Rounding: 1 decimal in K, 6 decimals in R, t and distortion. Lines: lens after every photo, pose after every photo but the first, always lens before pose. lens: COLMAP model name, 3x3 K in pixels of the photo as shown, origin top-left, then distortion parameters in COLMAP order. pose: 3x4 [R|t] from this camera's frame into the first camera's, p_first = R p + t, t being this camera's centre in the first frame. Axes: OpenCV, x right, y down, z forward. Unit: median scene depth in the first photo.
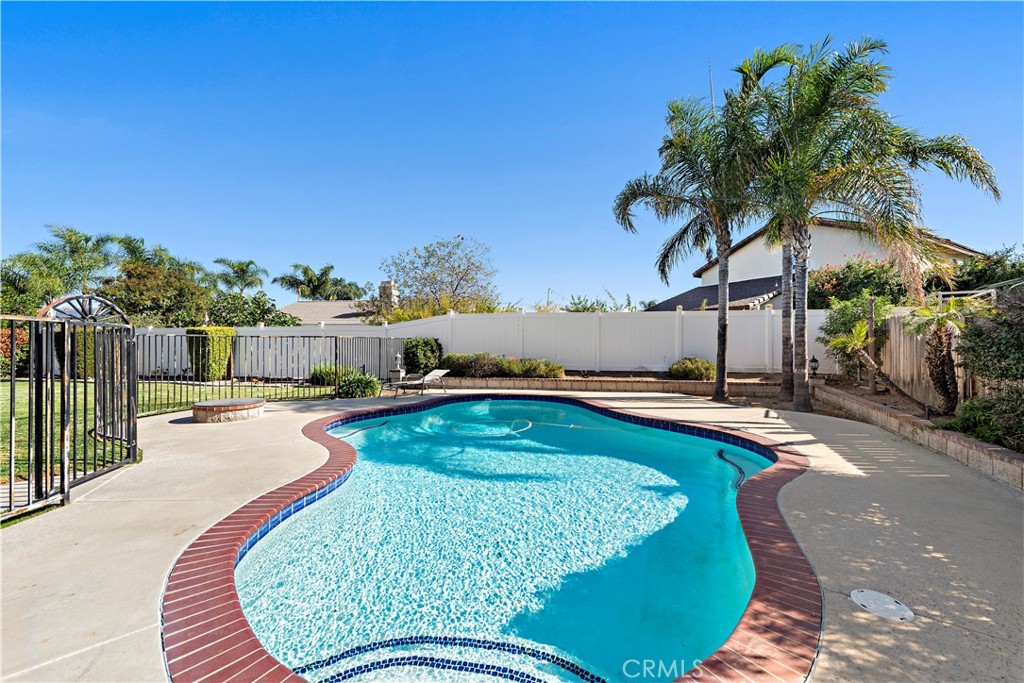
lens RADIAL K [[410.1, 0, 512.8], [0, 410.1, 338.4], [0, 0, 1]] dist [0.021712, -0.000205]
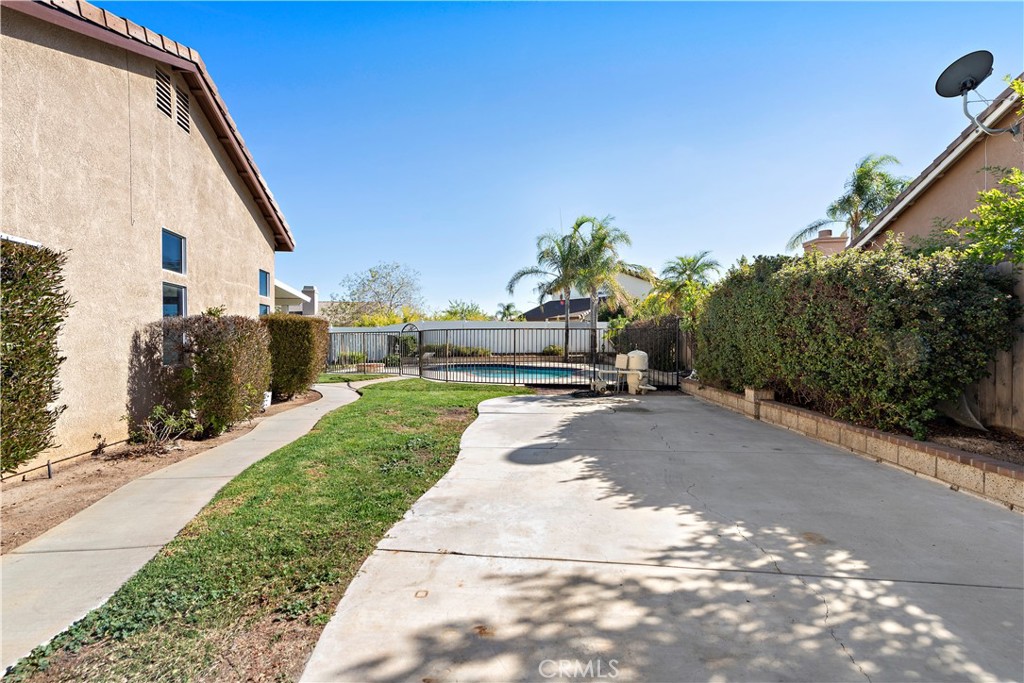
lens RADIAL K [[410.1, 0, 512.8], [0, 410.1, 338.4], [0, 0, 1]] dist [0.021712, -0.000205]
pose [[0.941101, -0.003325, 0.338109, -0.437323], [0.001222, 0.999979, 0.006432, 0.001363], [-0.338123, -0.005640, 0.941085, -0.838559]]
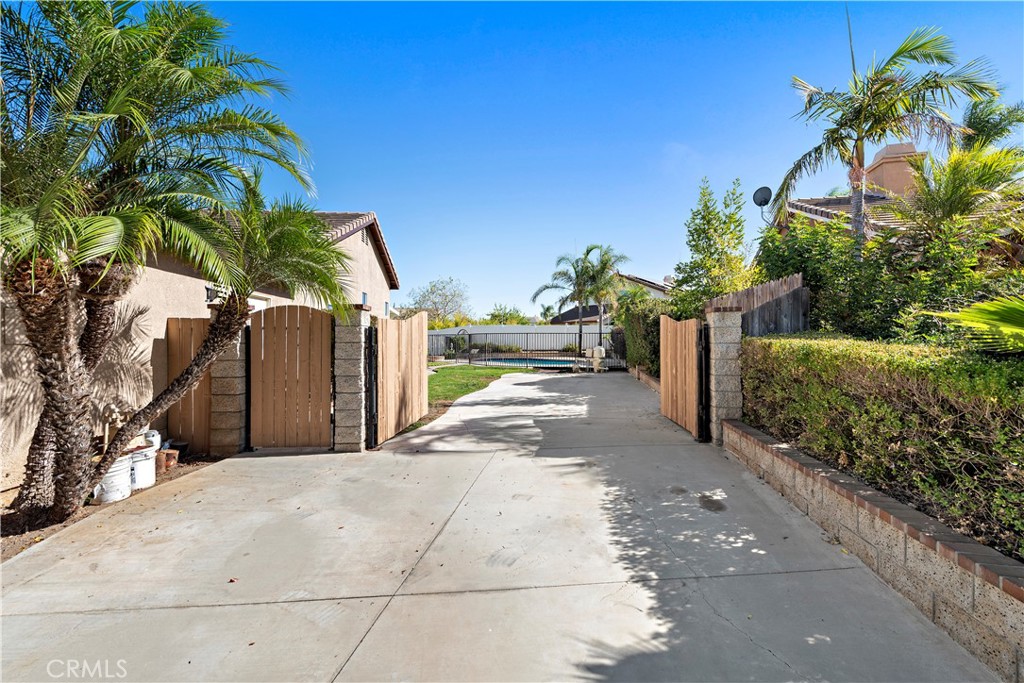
lens RADIAL K [[423.3, 0, 512.0], [0, 423.3, 341.5], [0, 0, 1]] dist [0.017256, -0.007329]
pose [[0.973178, -0.004120, 0.230016, -0.539690], [0.000976, 0.999905, 0.013778, -0.006243], [-0.230051, -0.013184, 0.973089, -1.515701]]
